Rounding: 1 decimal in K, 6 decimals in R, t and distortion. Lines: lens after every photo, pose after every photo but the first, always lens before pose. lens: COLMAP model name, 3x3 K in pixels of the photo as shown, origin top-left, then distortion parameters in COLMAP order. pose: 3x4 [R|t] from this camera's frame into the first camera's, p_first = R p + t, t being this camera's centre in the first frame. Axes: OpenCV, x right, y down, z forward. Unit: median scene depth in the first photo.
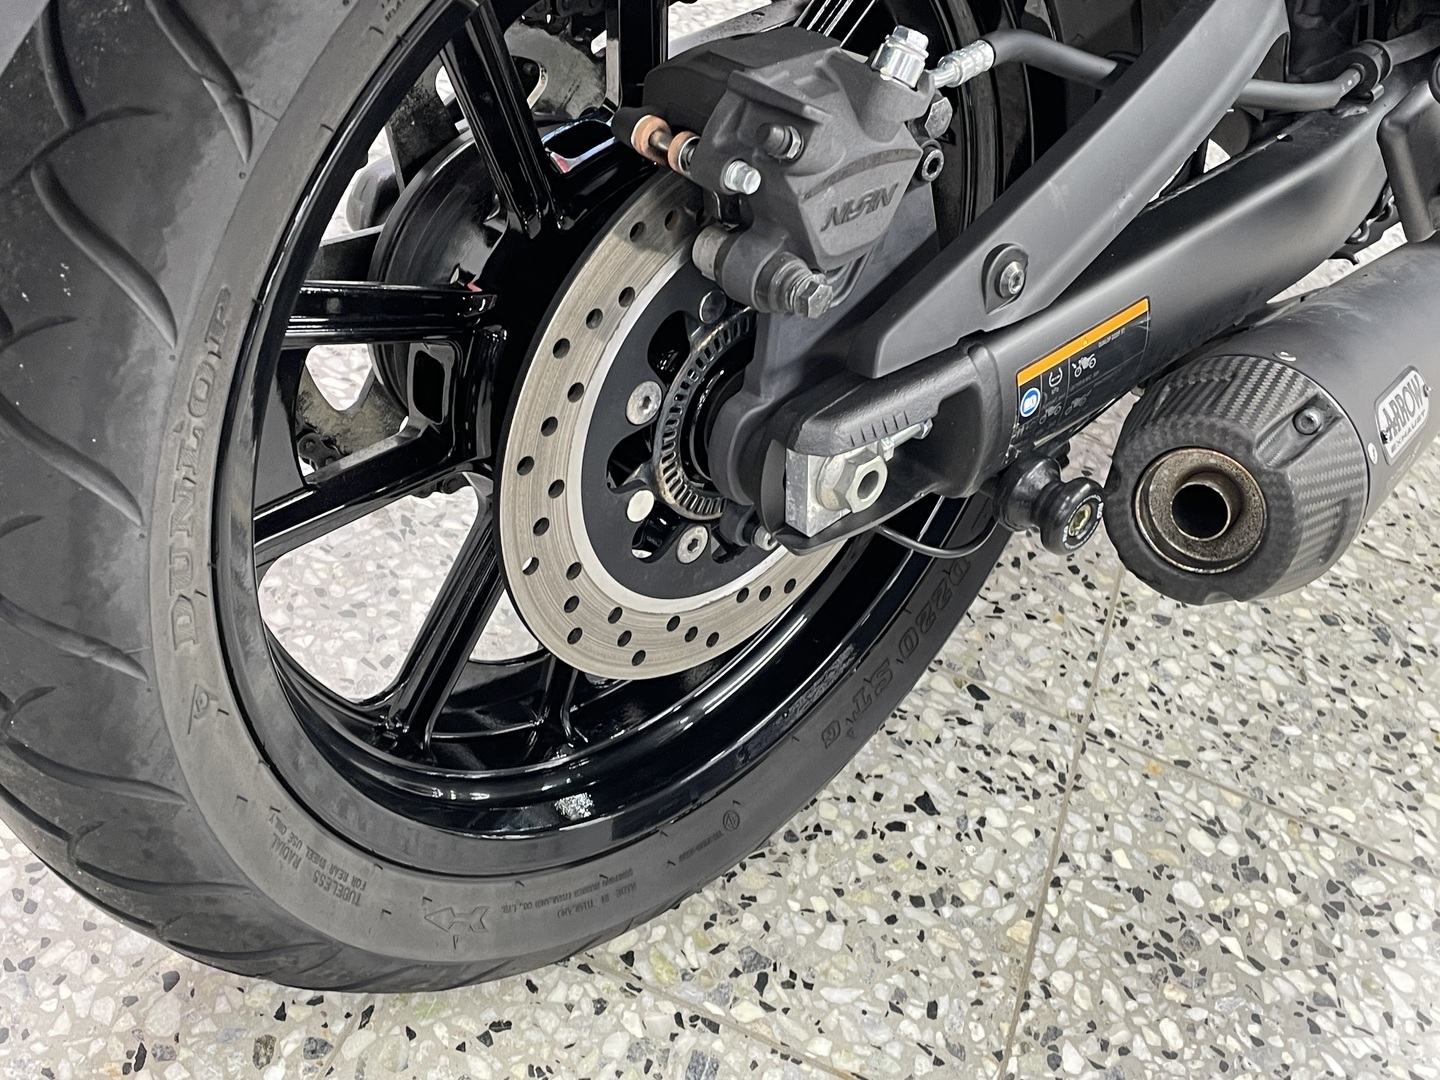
lens RADIAL K [[1707.7, 0, 713.7], [0, 1707.7, 532.8], [0, 0, 1]] dist [0.064166, 0.000000]
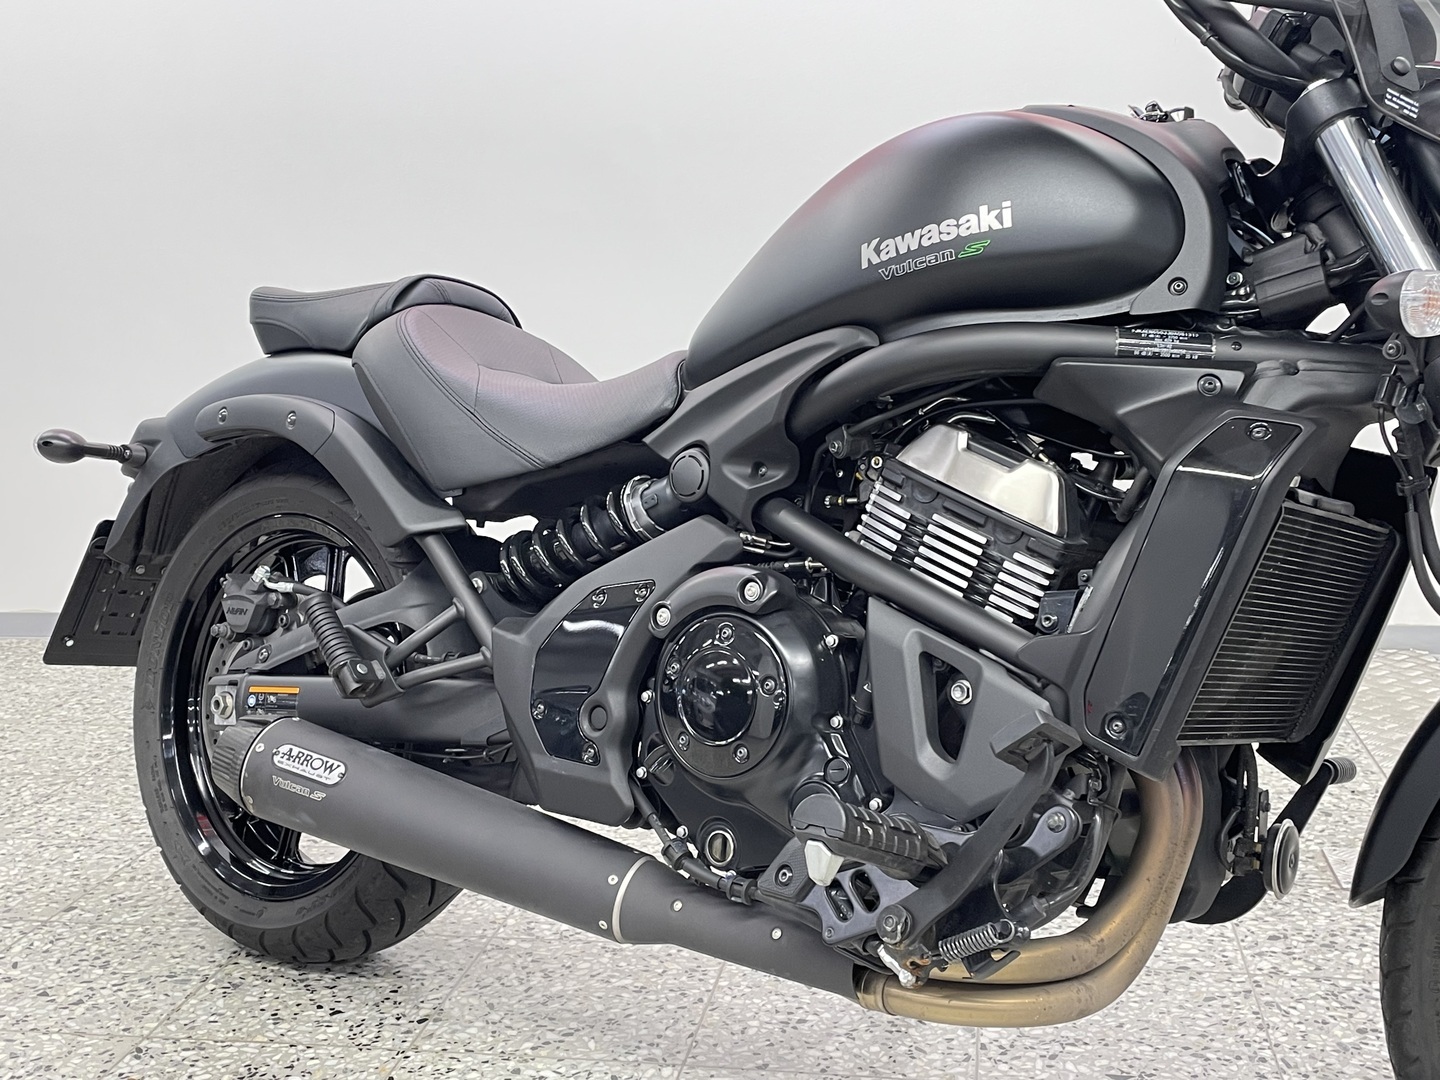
lens RADIAL K [[1707.7, 0, 701.1], [0, 1707.7, 541.1], [0, 0, 1]] dist [0.064166, 0.000000]
pose [[0.141849, -0.068942, -0.987485, 2.134992], [-0.620111, 0.771383, -0.142932, -0.230091], [0.771583, 0.632625, 0.066668, 0.843745]]
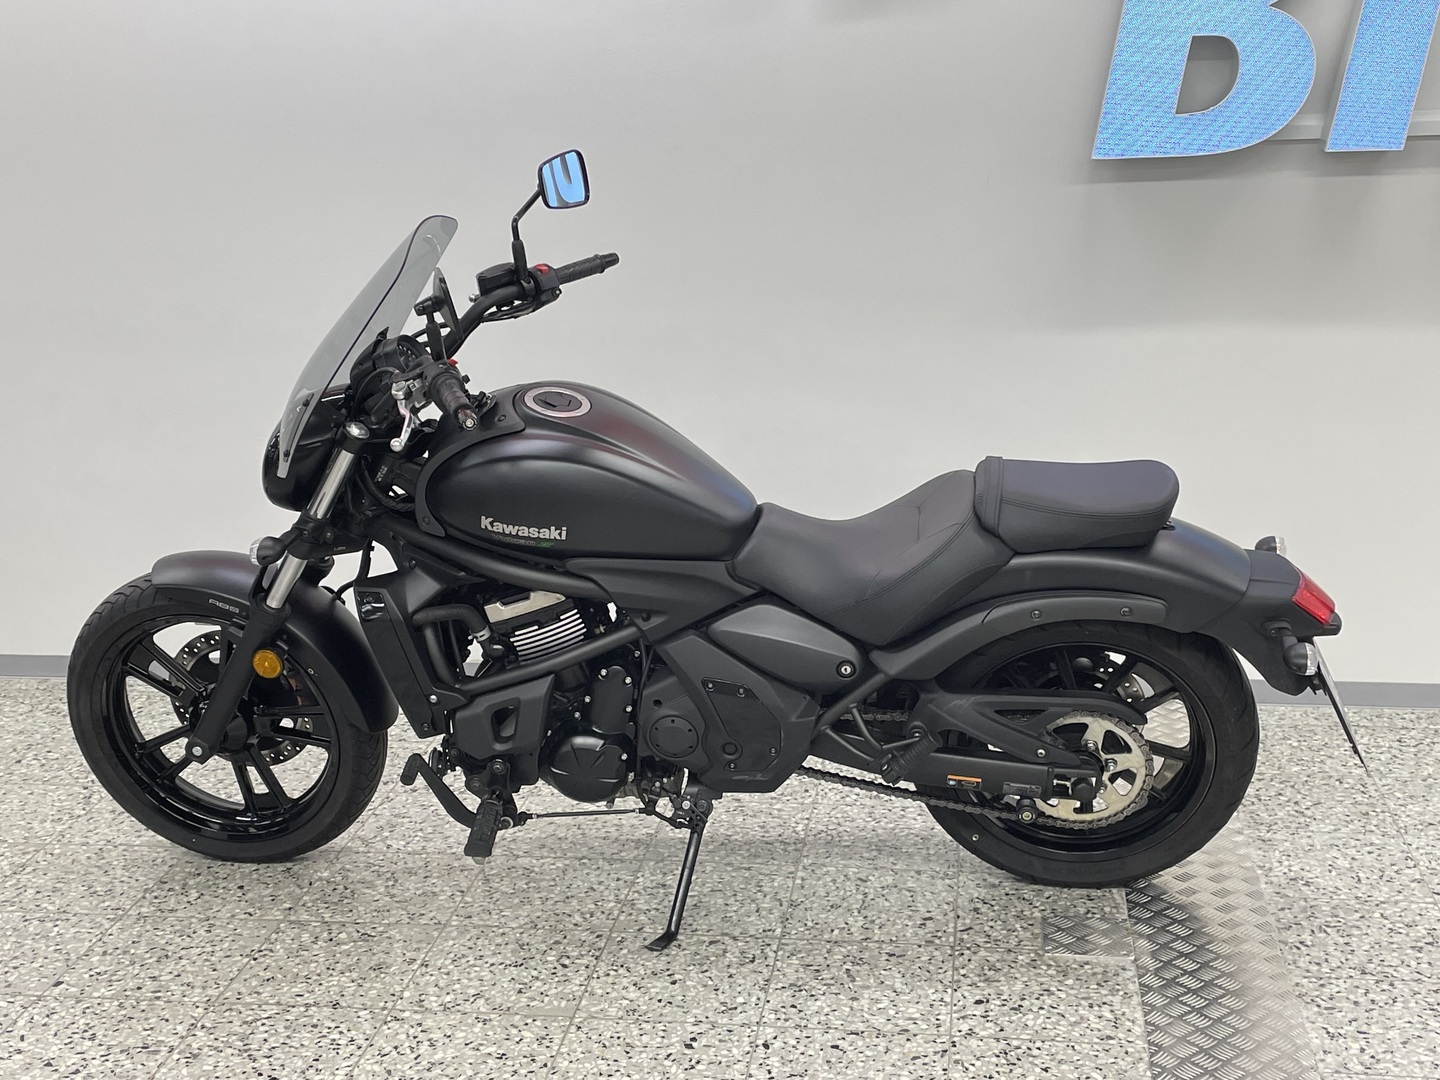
lens RADIAL K [[1872.9, 0, 726.4], [0, 1872.9, 548.9], [0, 0, 1]] dist [0.063916, 0.000000]
pose [[0.179659, 0.018013, -0.983564, 3.046065], [-0.611366, 0.785344, -0.097290, -0.614664], [0.770684, 0.618797, 0.152107, 0.588788]]
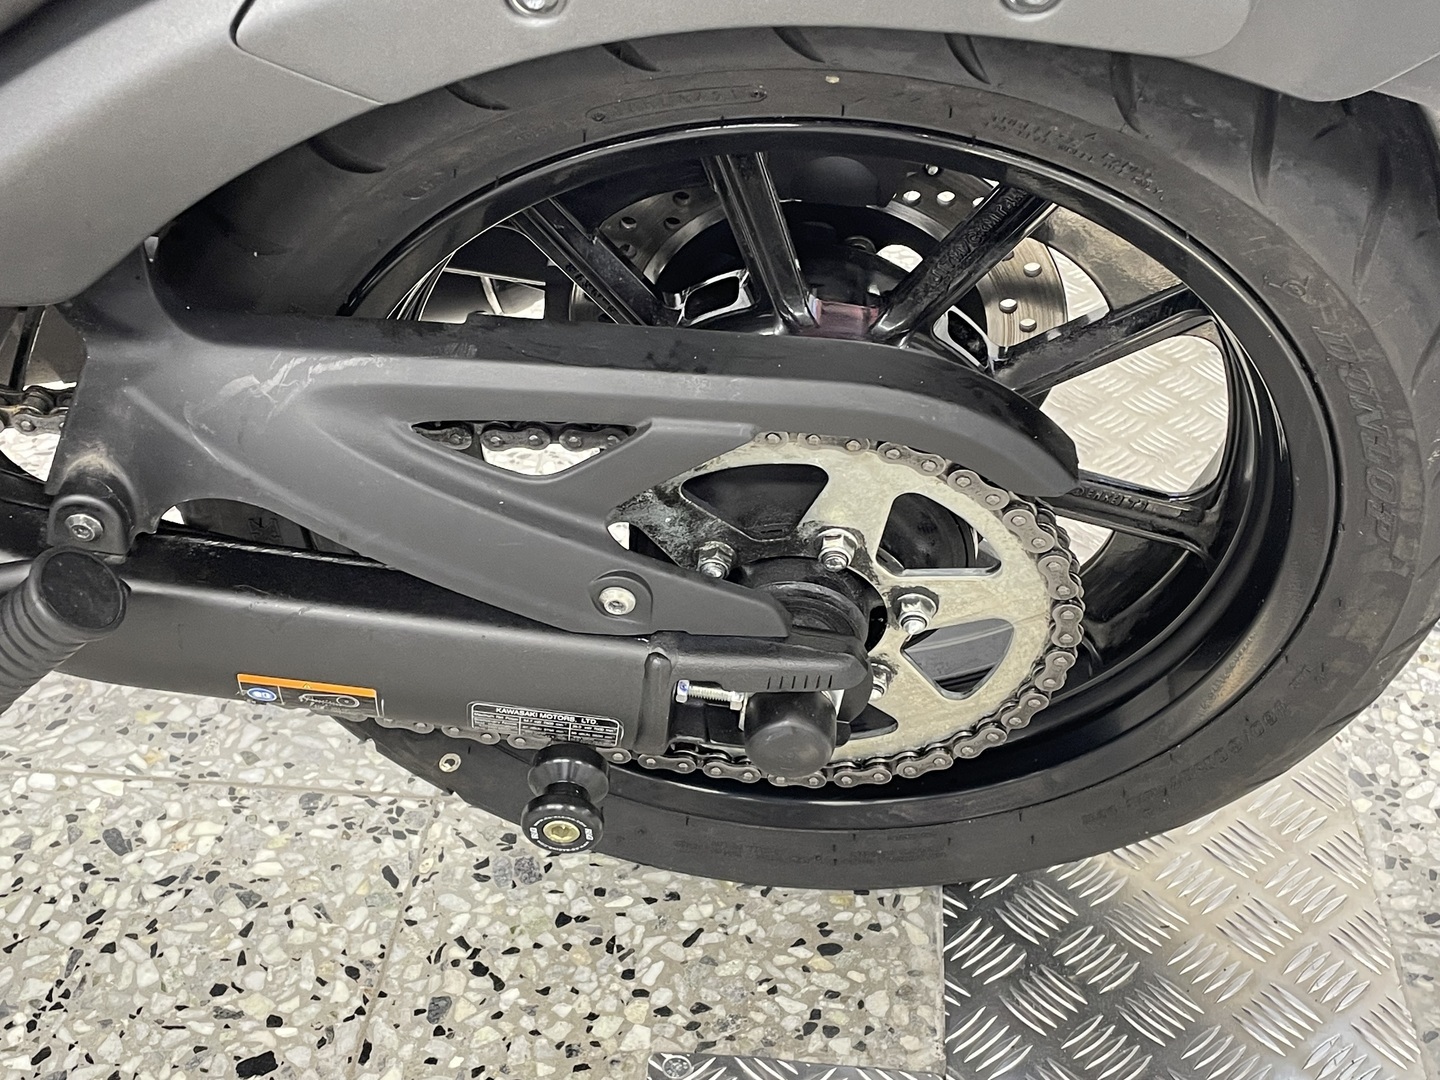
lens RADIAL K [[1872.9, 0, 701.4], [0, 1872.9, 514.9], [0, 0, 1]] dist [0.063916, 0.000000]
pose [[0.233454, 0.347920, -0.907993, 0.682367], [-0.622007, 0.771185, 0.135575, -1.127186], [0.747399, 0.533128, 0.396445, 1.412590]]
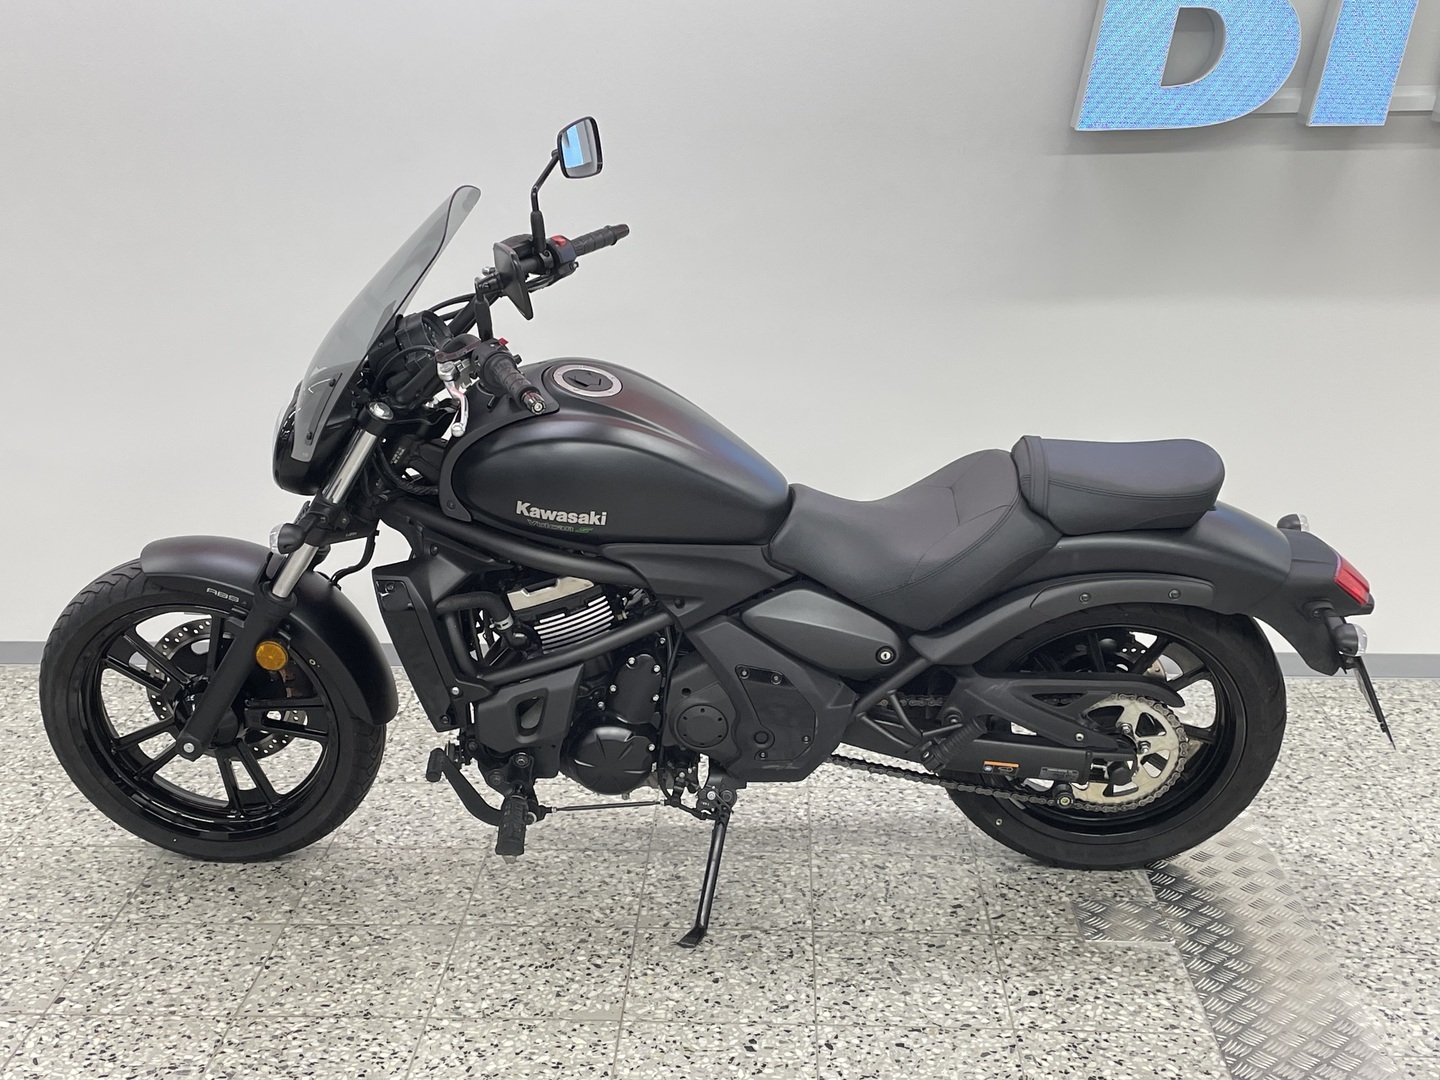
lens RADIAL K [[1872.9, 0, 686.2], [0, 1872.9, 528.5], [0, 0, 1]] dist [0.063916, 0.000000]
pose [[0.269273, 0.028154, -0.962652, 2.852365], [-0.594885, 0.790940, -0.143270, -0.413444], [0.757366, 0.611246, 0.229727, 0.266322]]
